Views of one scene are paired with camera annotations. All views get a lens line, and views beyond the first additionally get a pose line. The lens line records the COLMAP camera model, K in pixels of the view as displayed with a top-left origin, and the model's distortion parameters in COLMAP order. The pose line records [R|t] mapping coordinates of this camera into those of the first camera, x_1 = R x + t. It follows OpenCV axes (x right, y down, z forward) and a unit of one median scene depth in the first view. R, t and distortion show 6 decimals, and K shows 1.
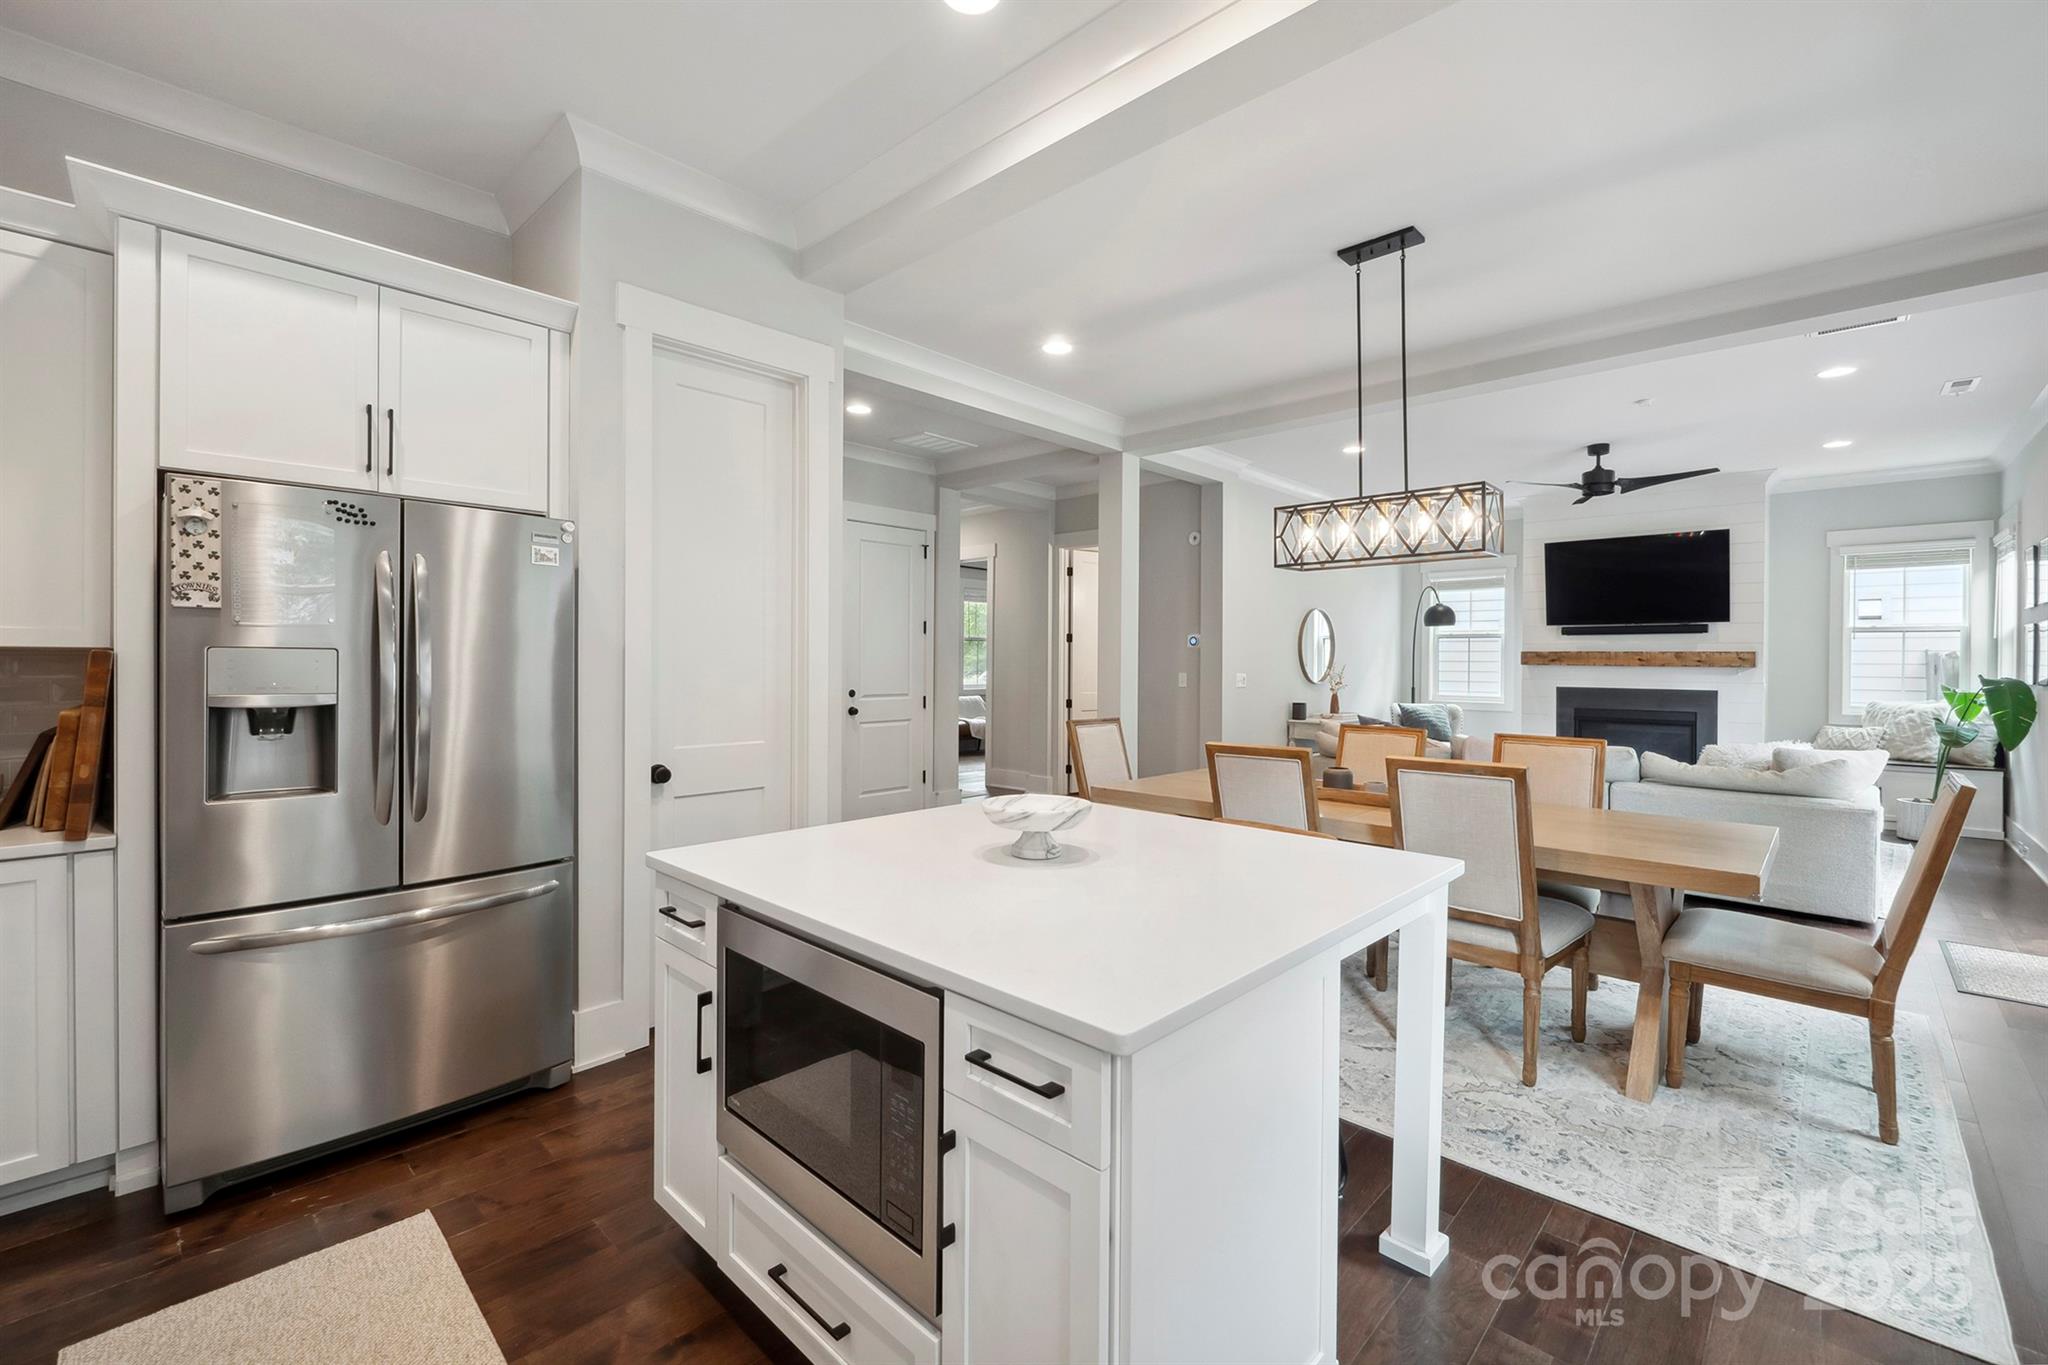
lens RADIAL K [[856.3, 0, 1017.2], [0, 856.3, 671.6], [0, 0, 1]] dist [-0.000782, 0.000176]
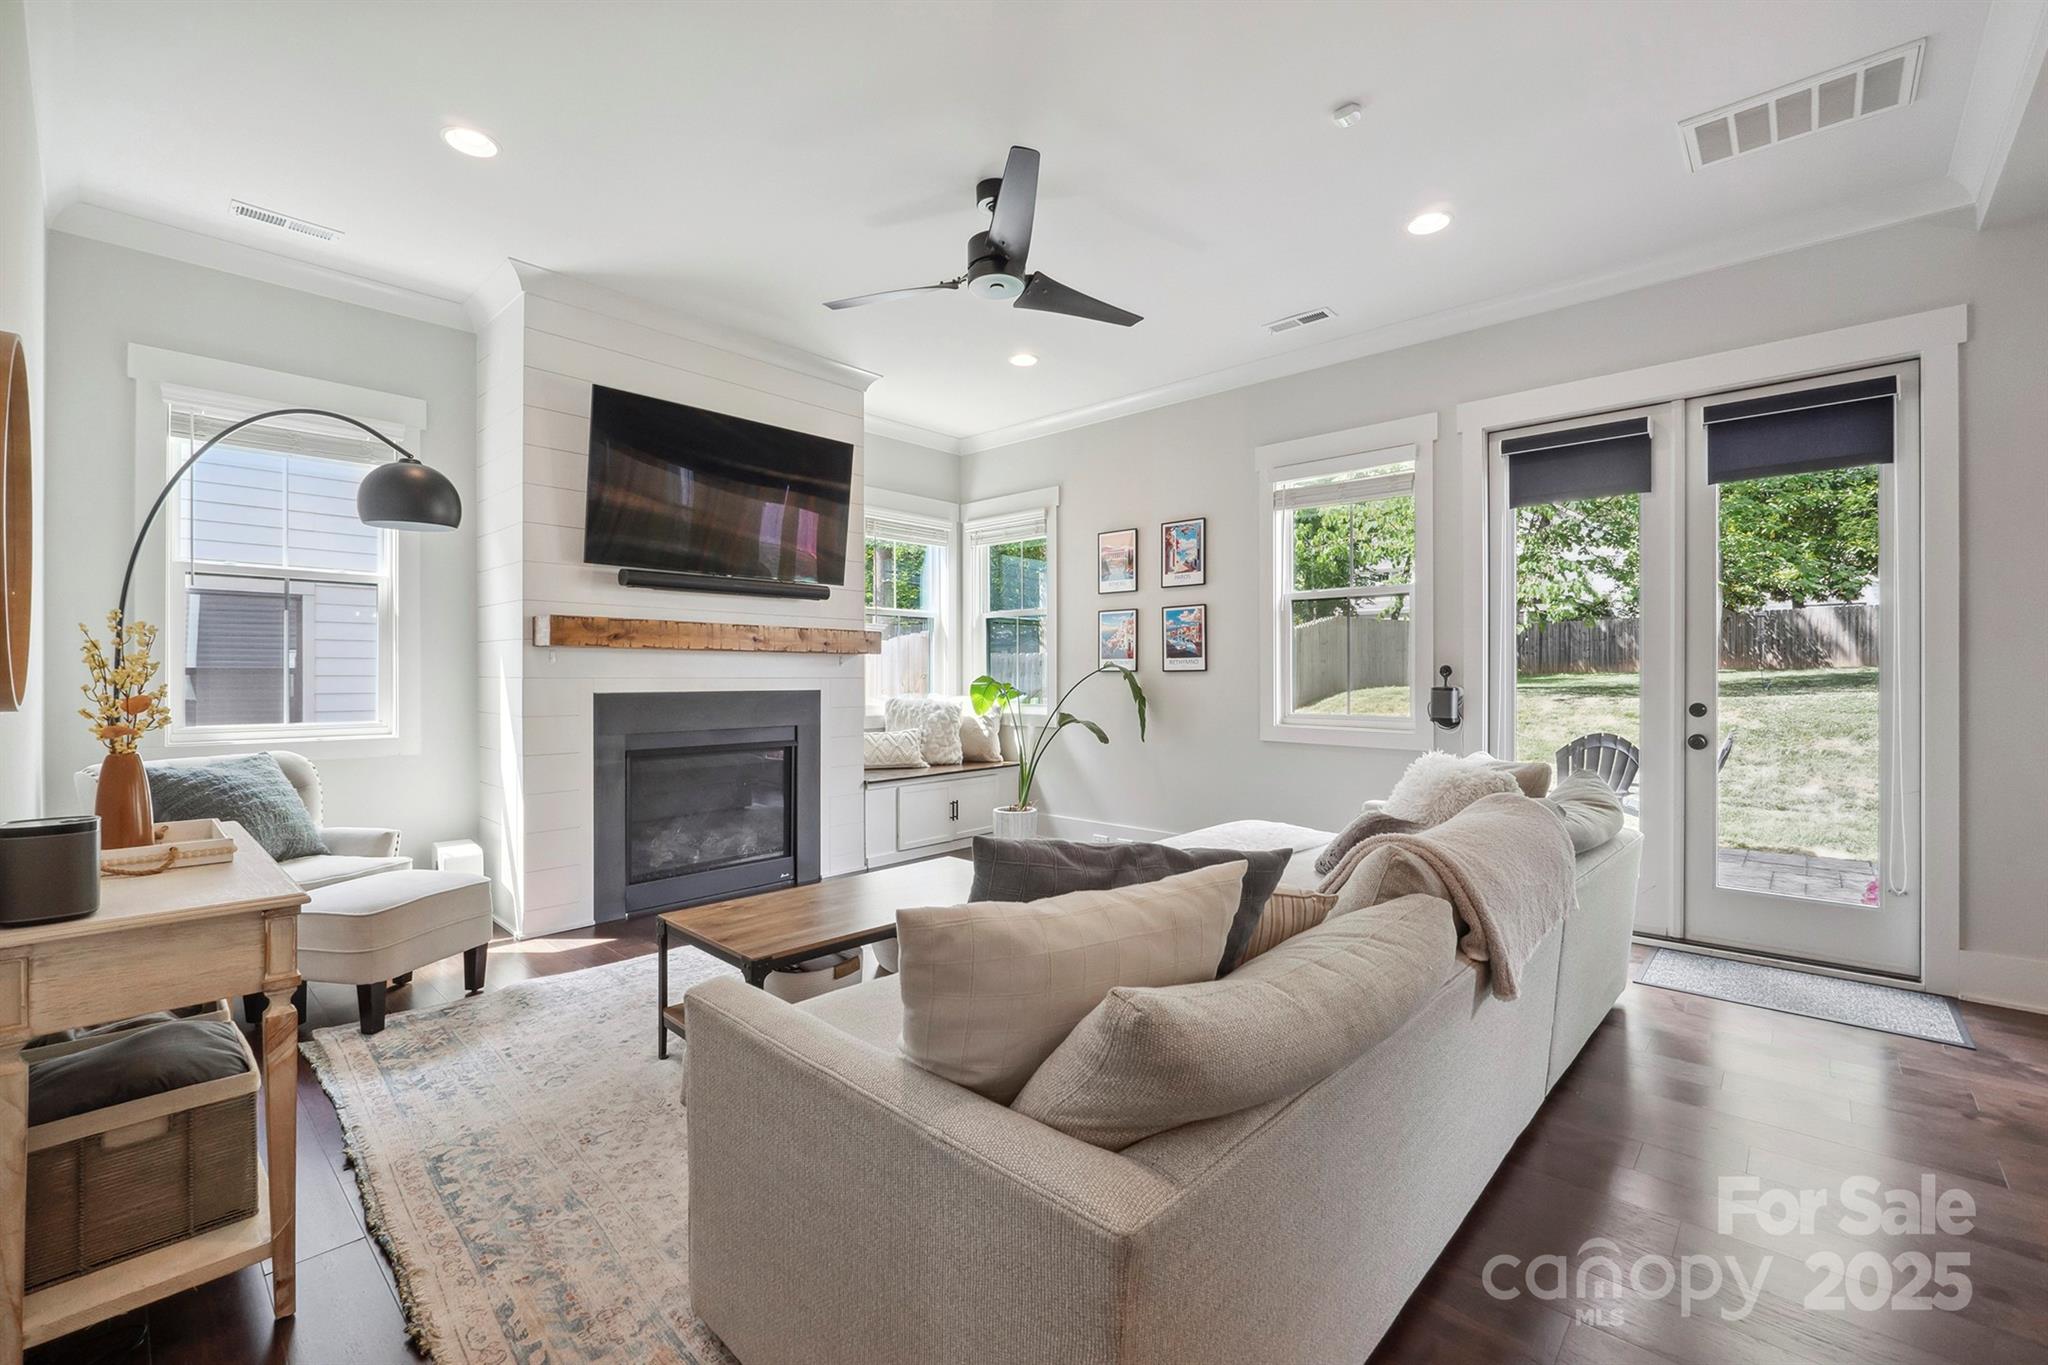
lens RADIAL K [[856.3, 0, 1017.2], [0, 856.3, 671.6], [0, 0, 1]] dist [-0.000782, 0.000176]
pose [[-0.009169, -0.002955, 0.999954, 0.150551], [0.011040, 0.999934, 0.003057, 0.007381], [-0.999897, 0.011067, -0.009136, 0.783768]]
